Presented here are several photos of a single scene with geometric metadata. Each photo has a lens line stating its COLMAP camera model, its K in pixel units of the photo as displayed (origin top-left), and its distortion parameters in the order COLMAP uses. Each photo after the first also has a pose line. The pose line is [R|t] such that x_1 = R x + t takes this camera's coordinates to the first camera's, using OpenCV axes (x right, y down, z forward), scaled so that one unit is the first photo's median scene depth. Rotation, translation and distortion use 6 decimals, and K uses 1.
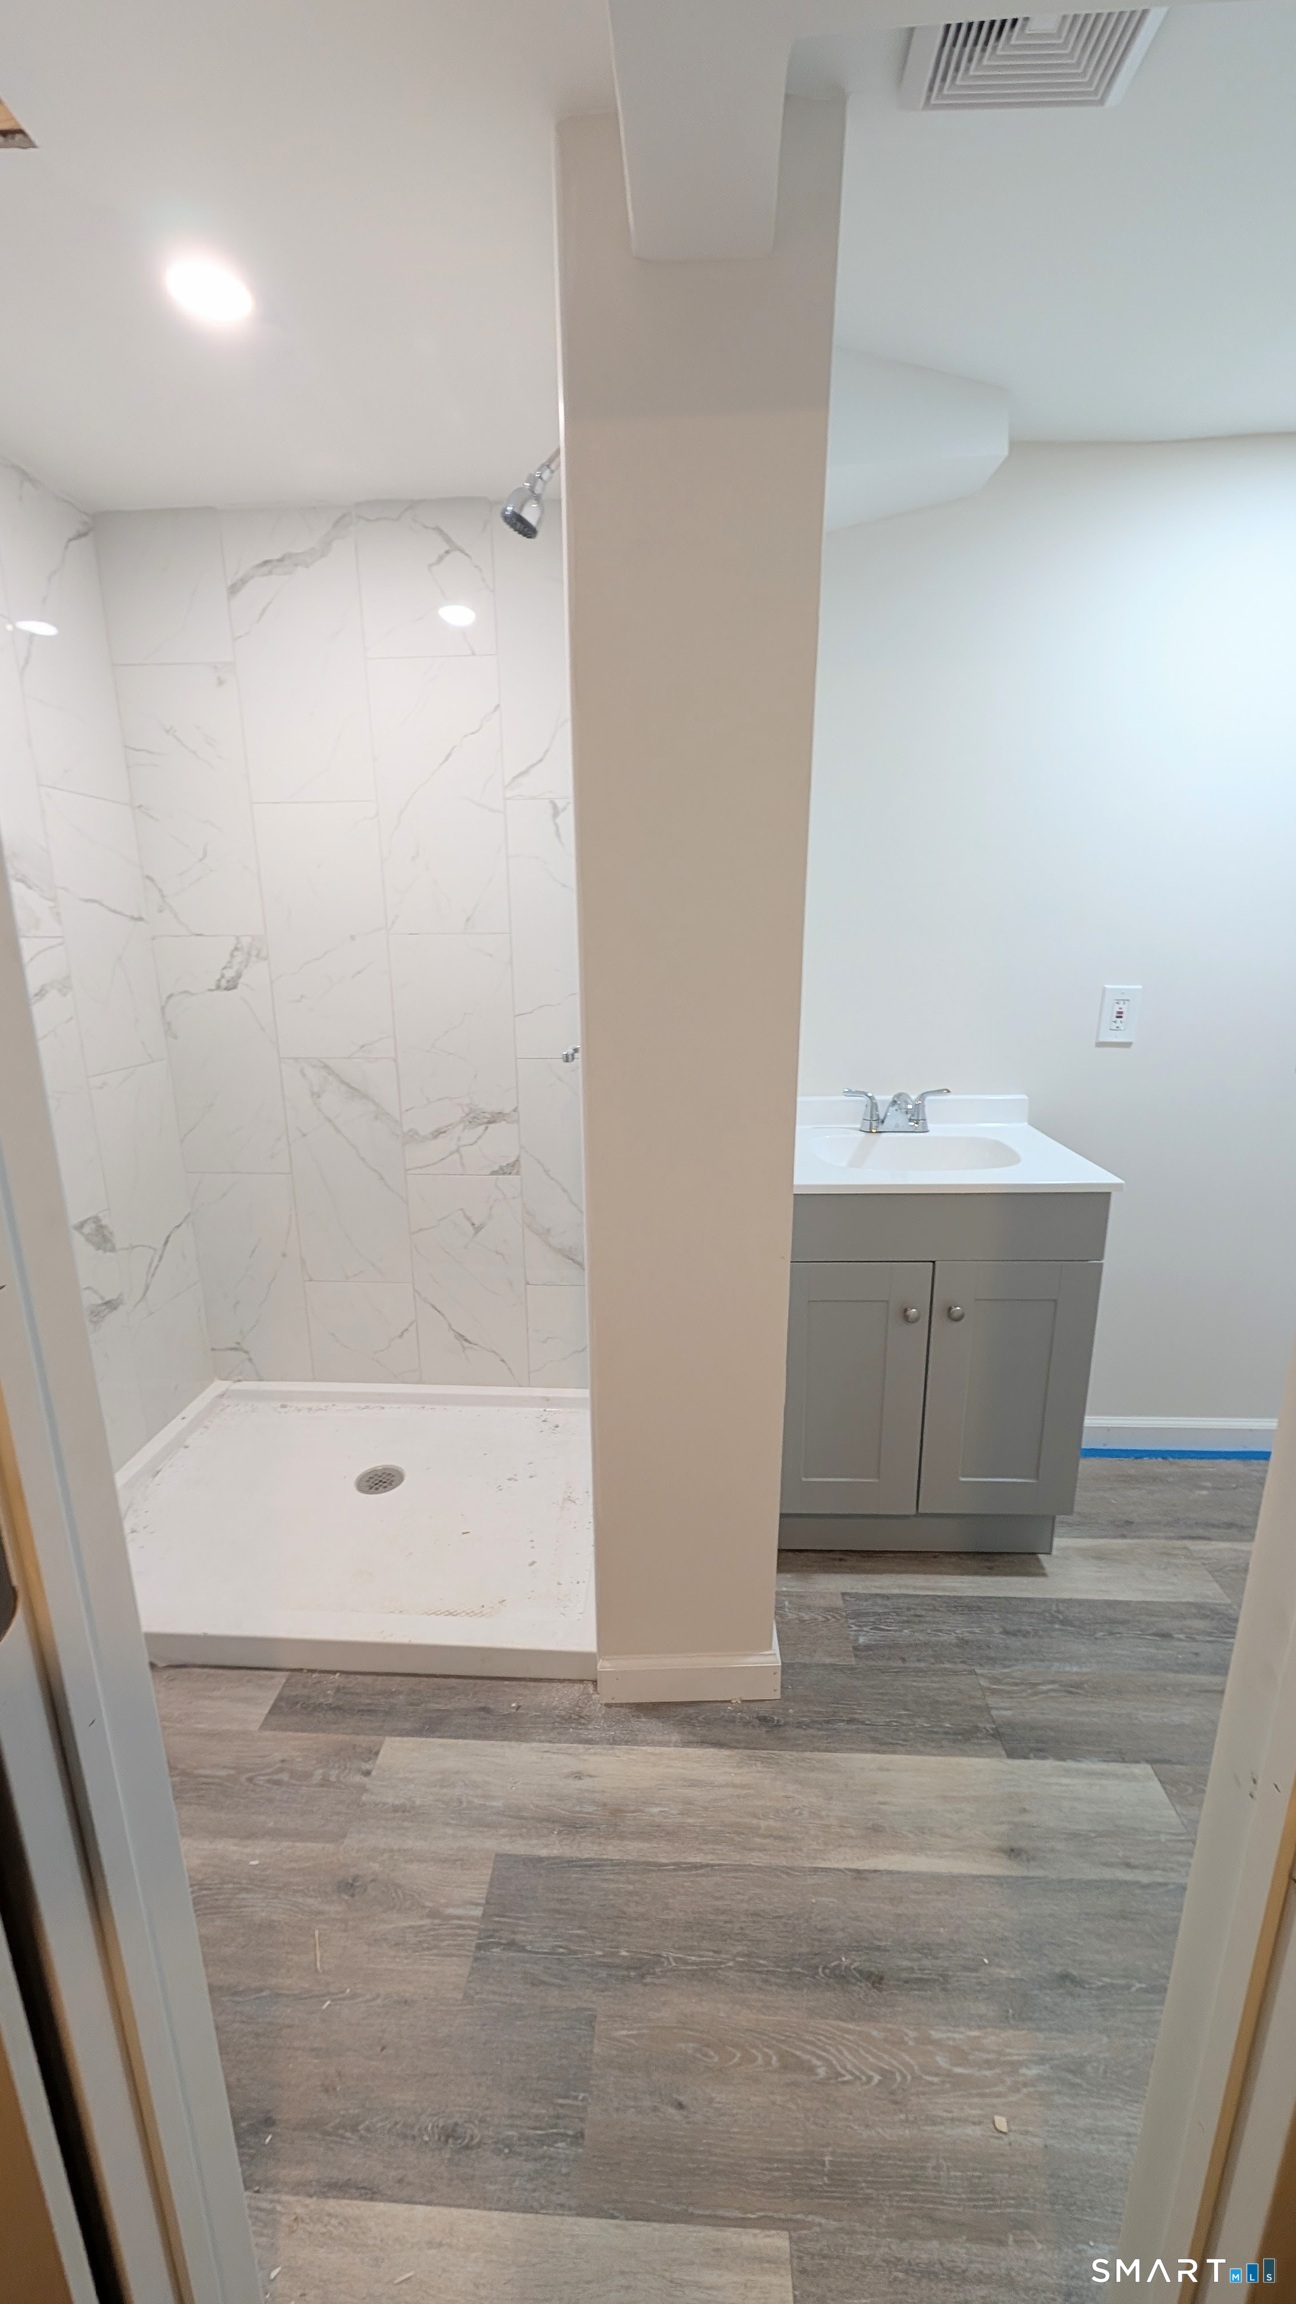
lens RADIAL K [[870.2, 0, 636.3], [0, 870.2, 1157.4], [0, 0, 1]] dist [0.000982, -0.000043]
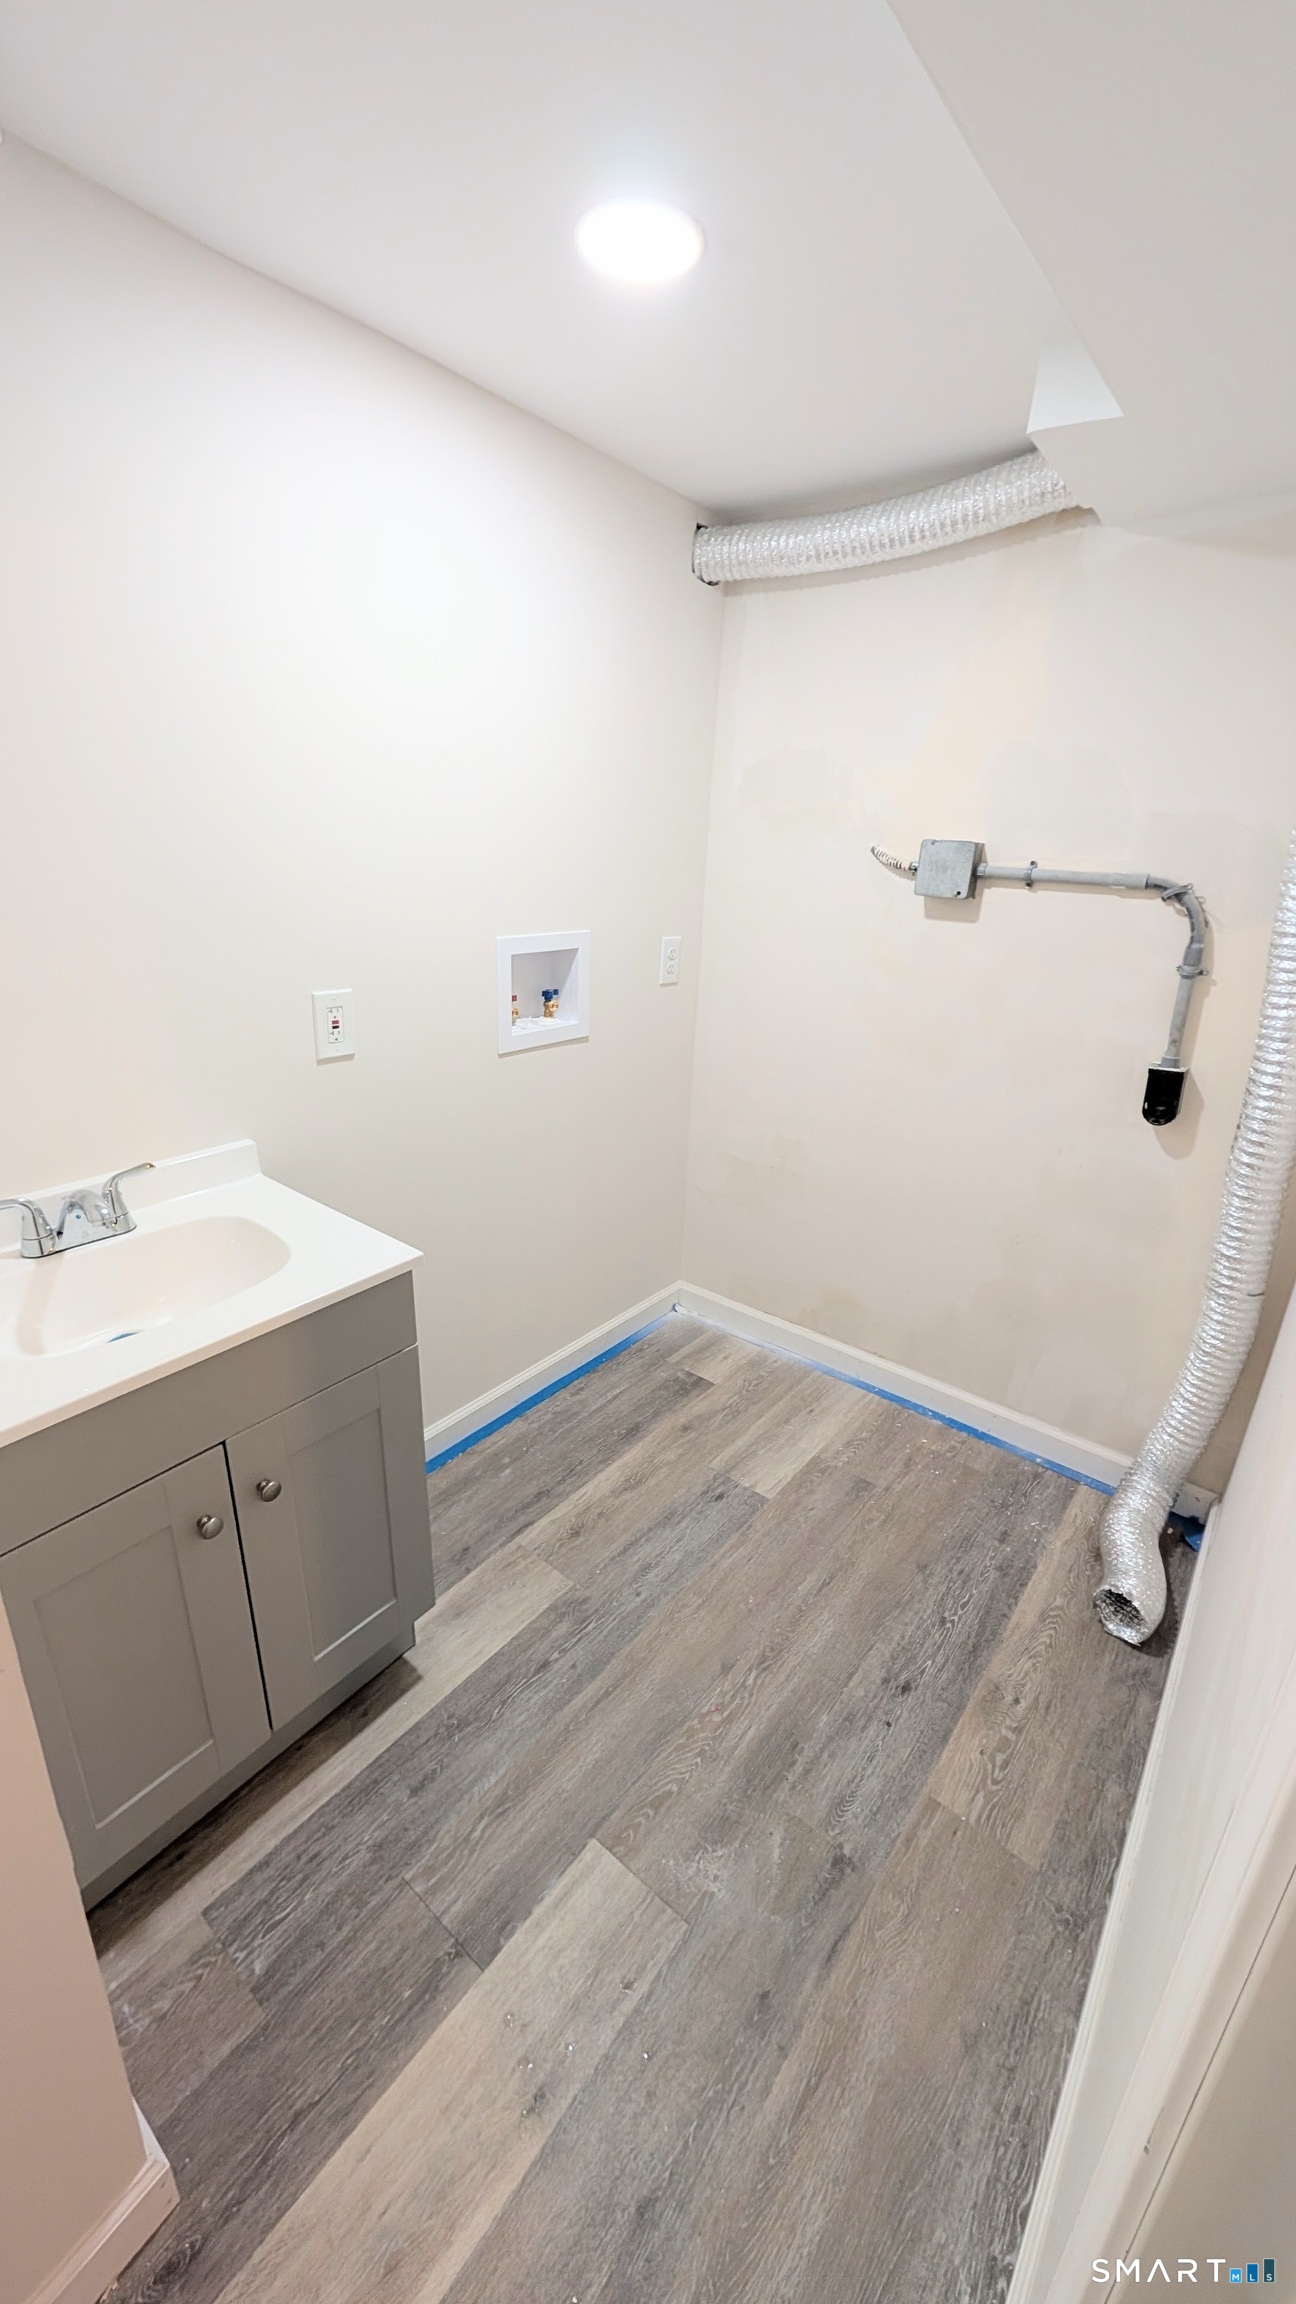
lens RADIAL K [[870.2, 0, 637.6], [0, 870.2, 1137.7], [0, 0, 1]] dist [0.000982, -0.000043]
pose [[0.574957, -0.247844, 0.779743, 0.049311], [0.168315, 0.968461, 0.183718, -0.185508], [-0.800684, 0.025612, 0.598539, 0.306710]]
